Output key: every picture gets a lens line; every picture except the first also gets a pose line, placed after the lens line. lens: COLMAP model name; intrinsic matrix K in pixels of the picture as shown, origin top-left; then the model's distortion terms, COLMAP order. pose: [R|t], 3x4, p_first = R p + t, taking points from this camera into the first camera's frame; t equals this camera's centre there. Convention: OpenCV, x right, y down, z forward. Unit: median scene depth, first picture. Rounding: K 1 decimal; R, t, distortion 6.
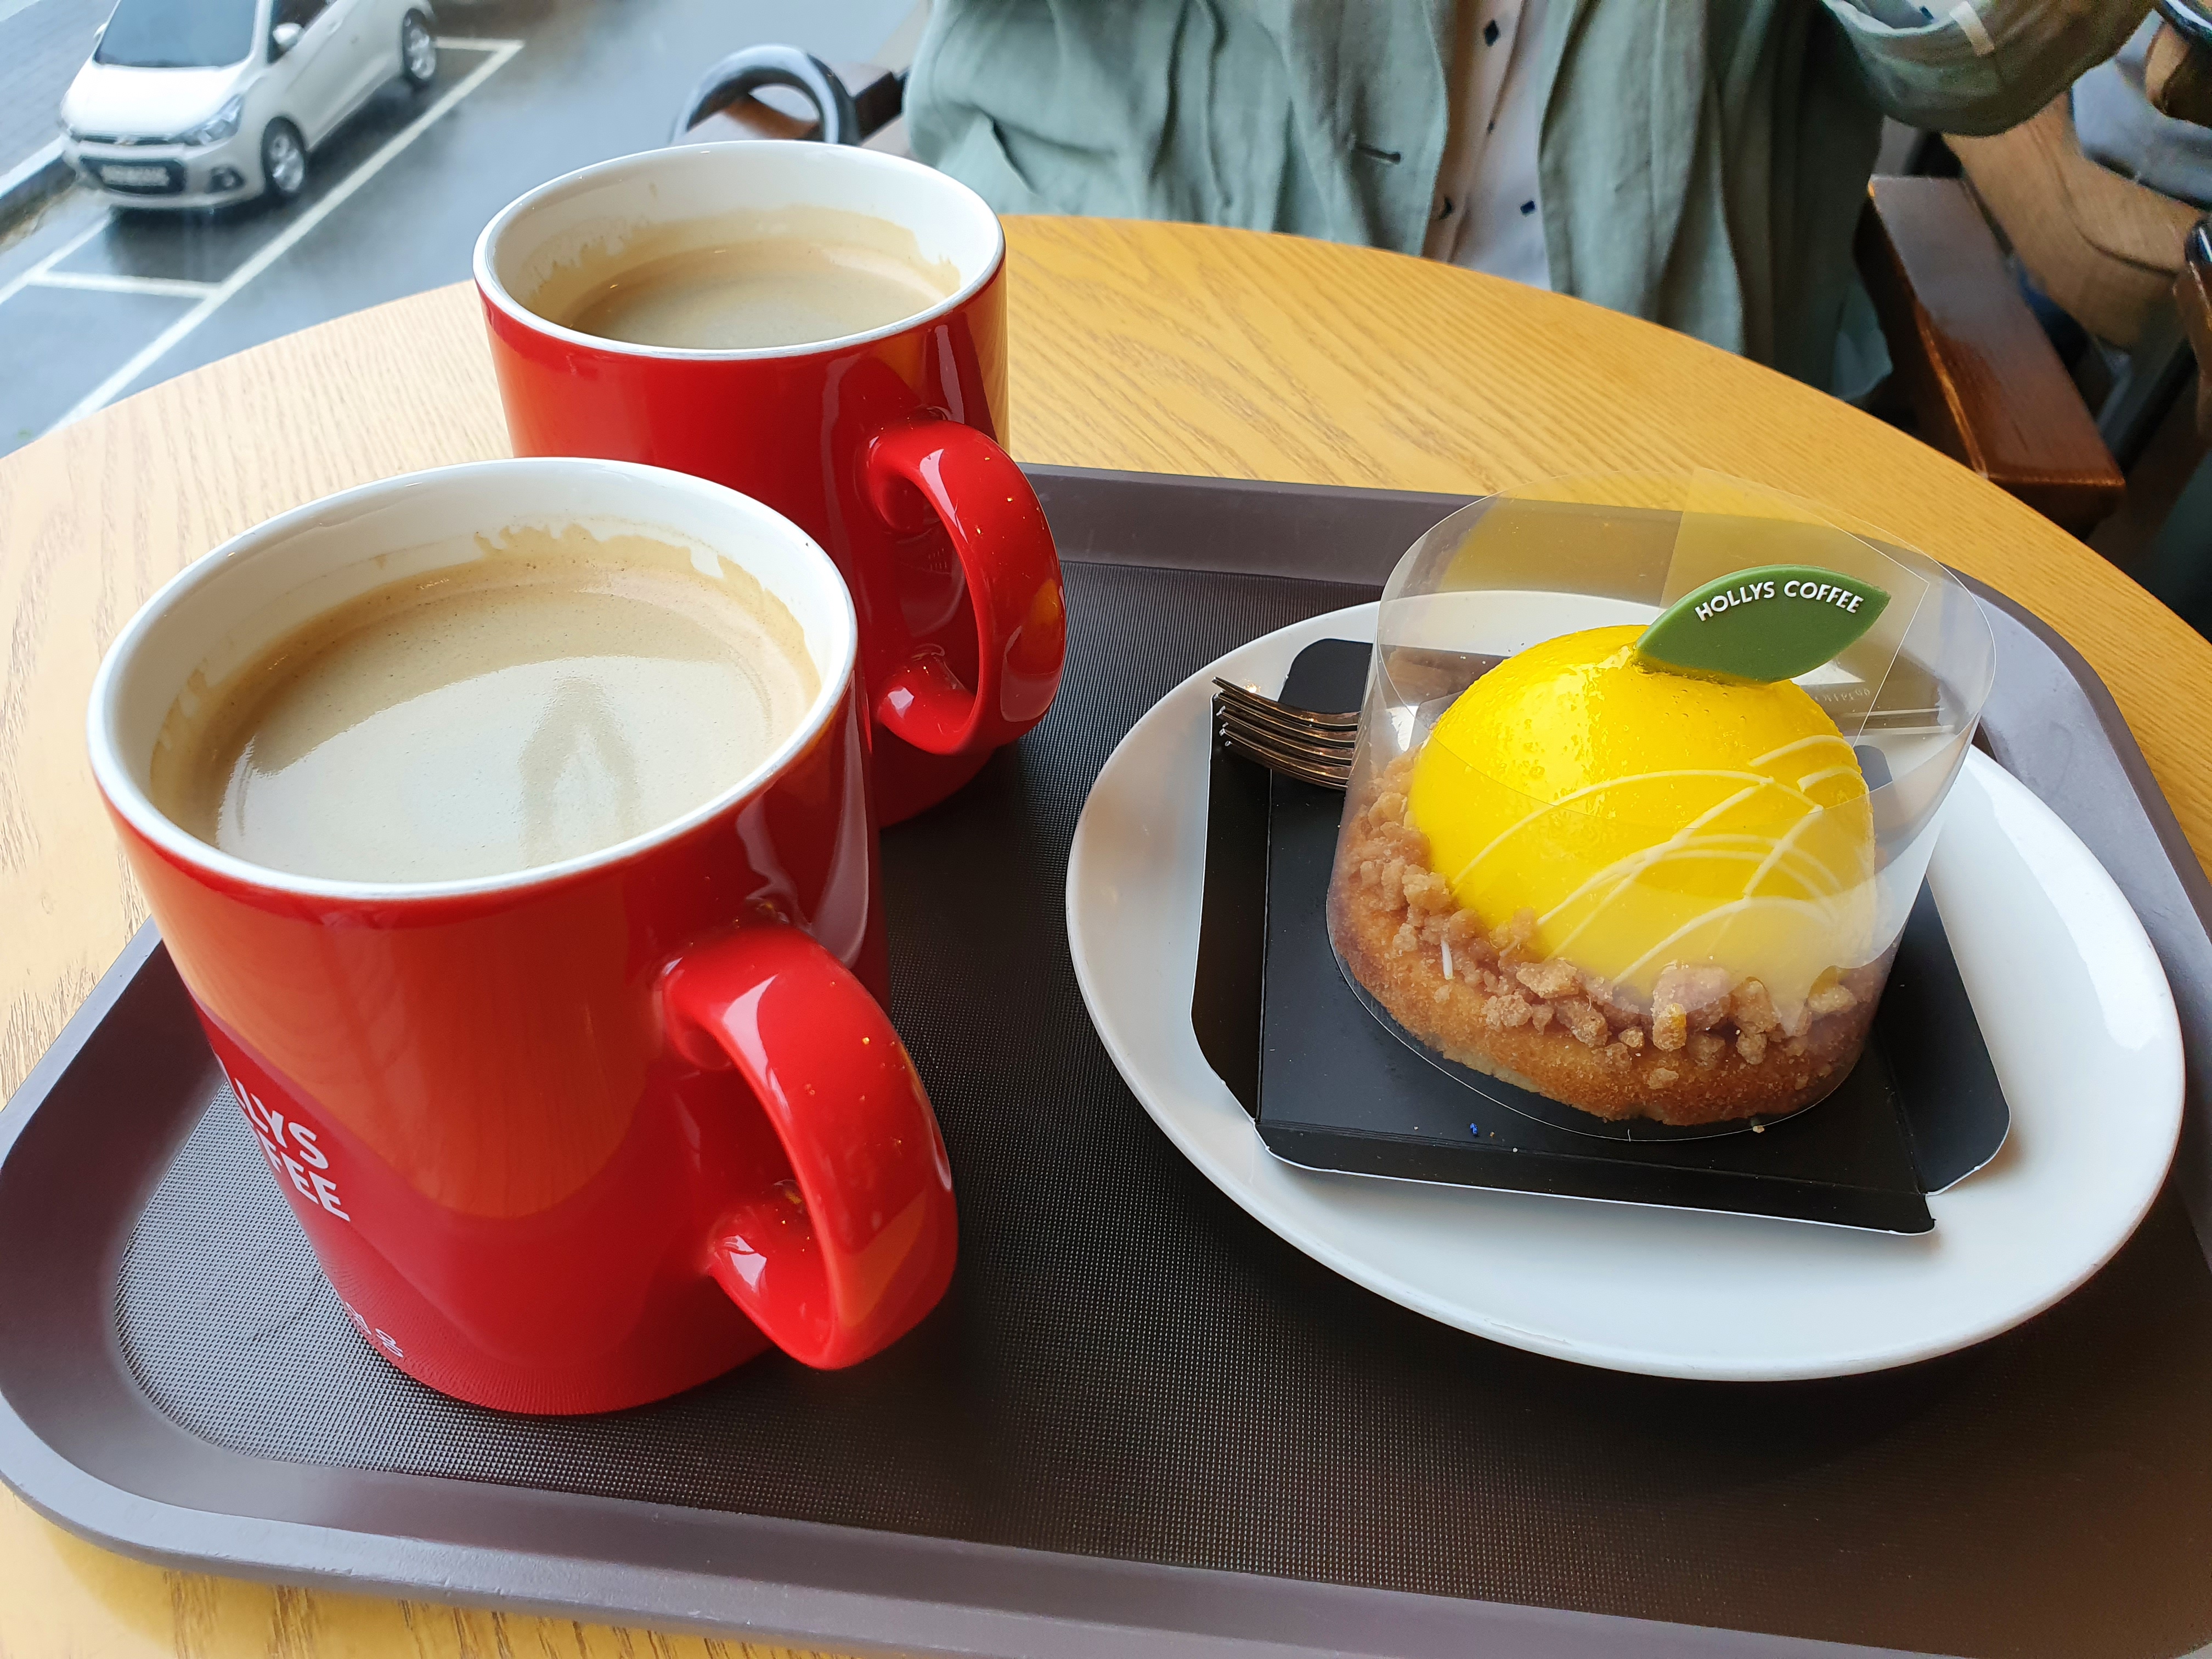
lens RADIAL K [[1818.7, 0, 1106.0], [0, 1818.7, 829.5], [0, 0, 1]] dist [-0.017628, 0.012409]
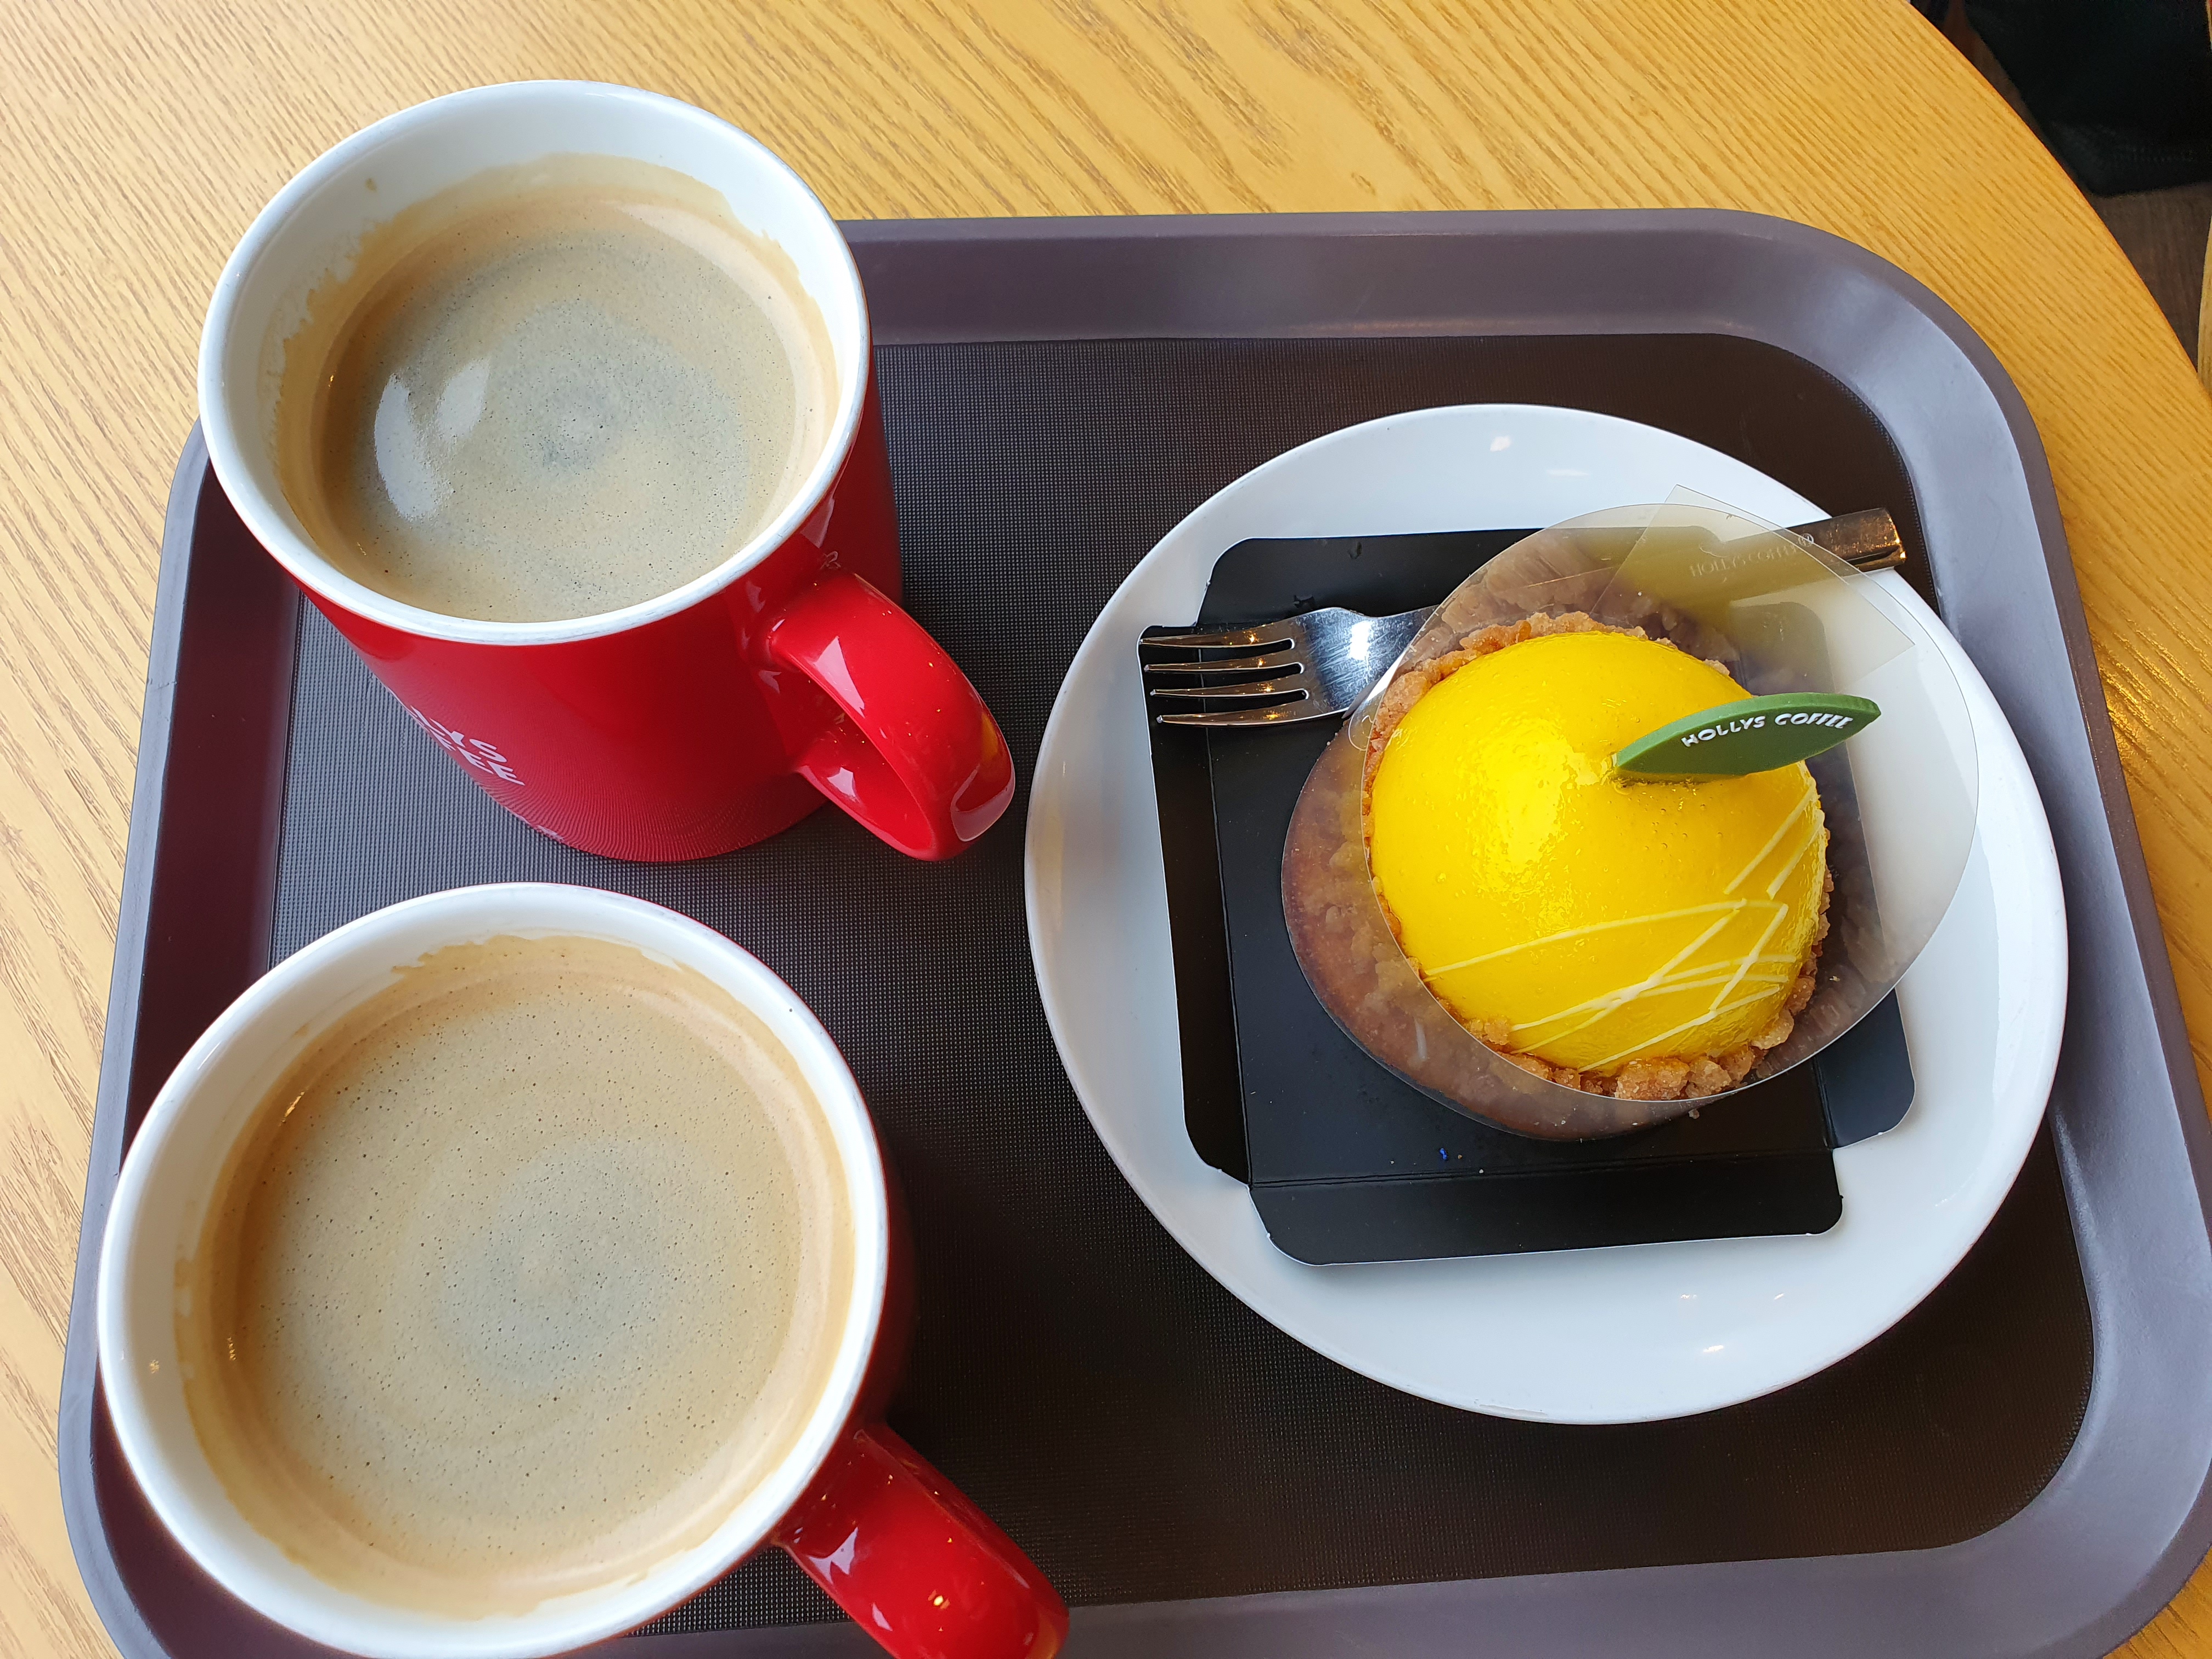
lens RADIAL K [[1818.7, 0, 1106.0], [0, 1818.7, 829.5], [0, 0, 1]] dist [-0.017628, 0.012409]
pose [[0.985543, -0.148980, 0.080689, -0.058429], [0.085233, 0.847549, 0.523828, -0.610621], [-0.146428, -0.509378, 0.847994, 0.210828]]
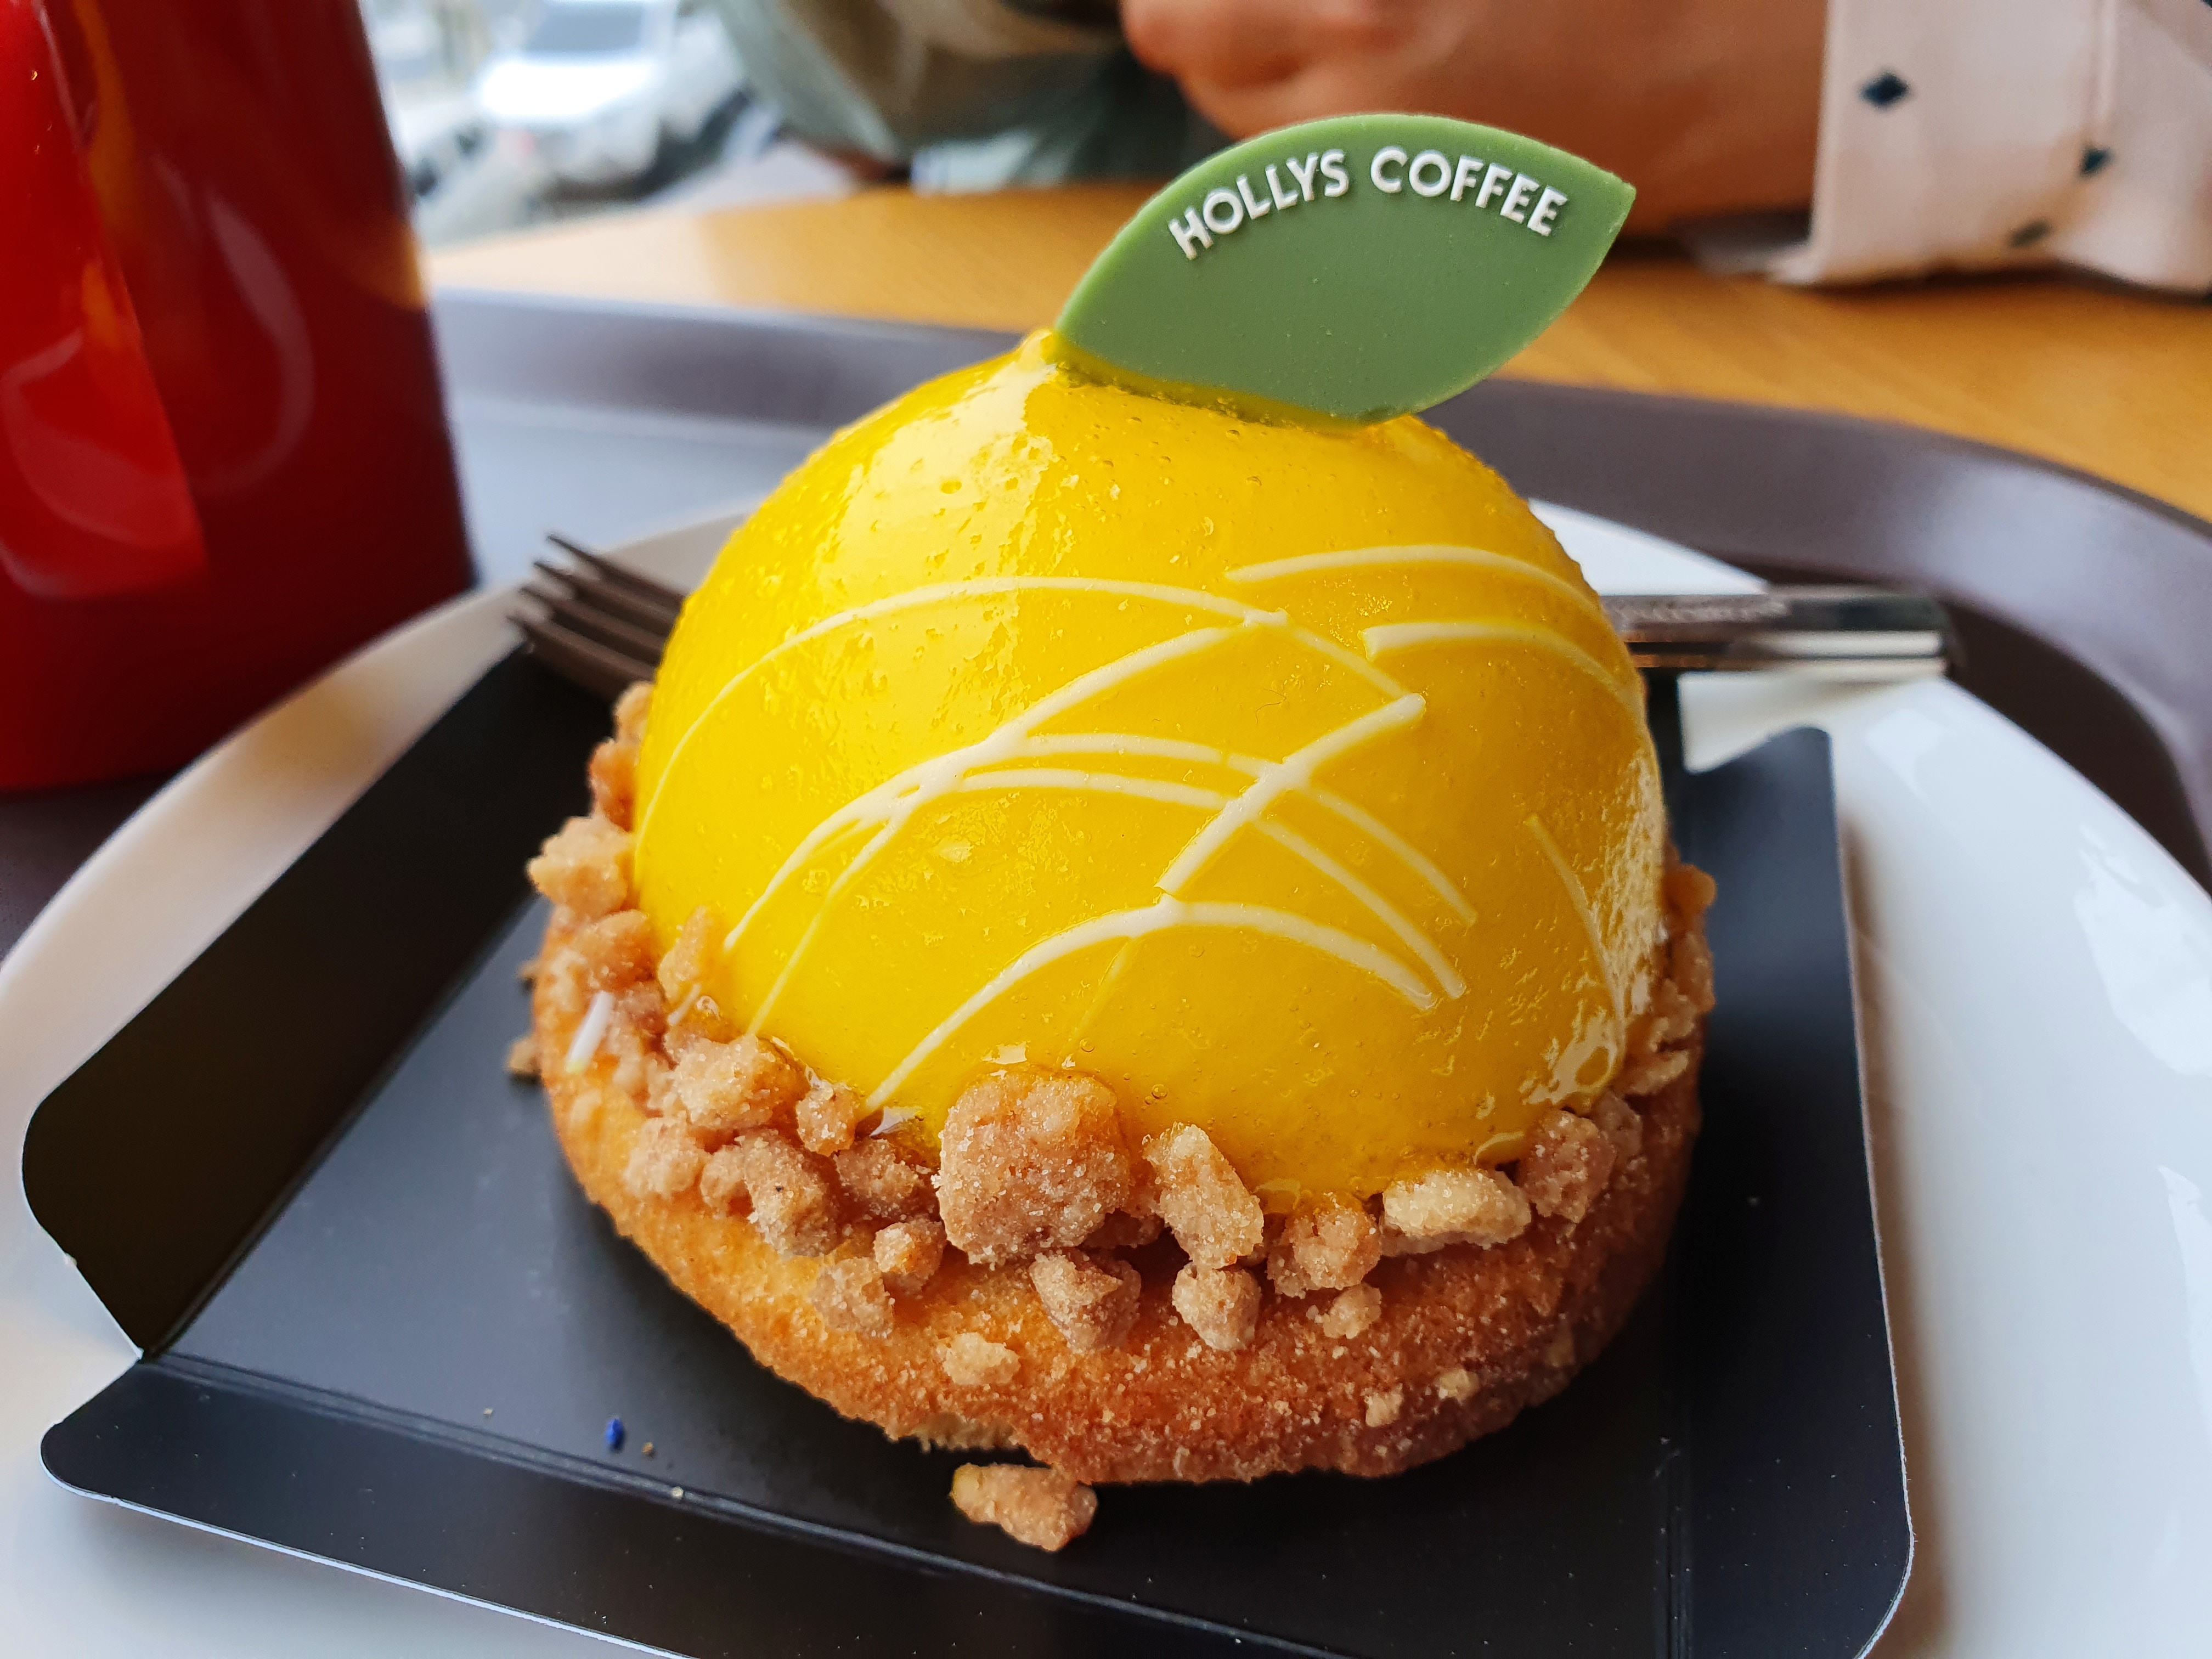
lens RADIAL K [[1931.0, 0, 1106.0], [0, 1931.0, 829.5], [0, 0, 1]] dist [0.005014, 0.002083]
pose [[0.987108, 0.071312, -0.143289, 0.385668], [-0.085356, 0.991871, -0.094377, 0.059825], [0.135394, 0.105391, 0.985171, 0.576961]]
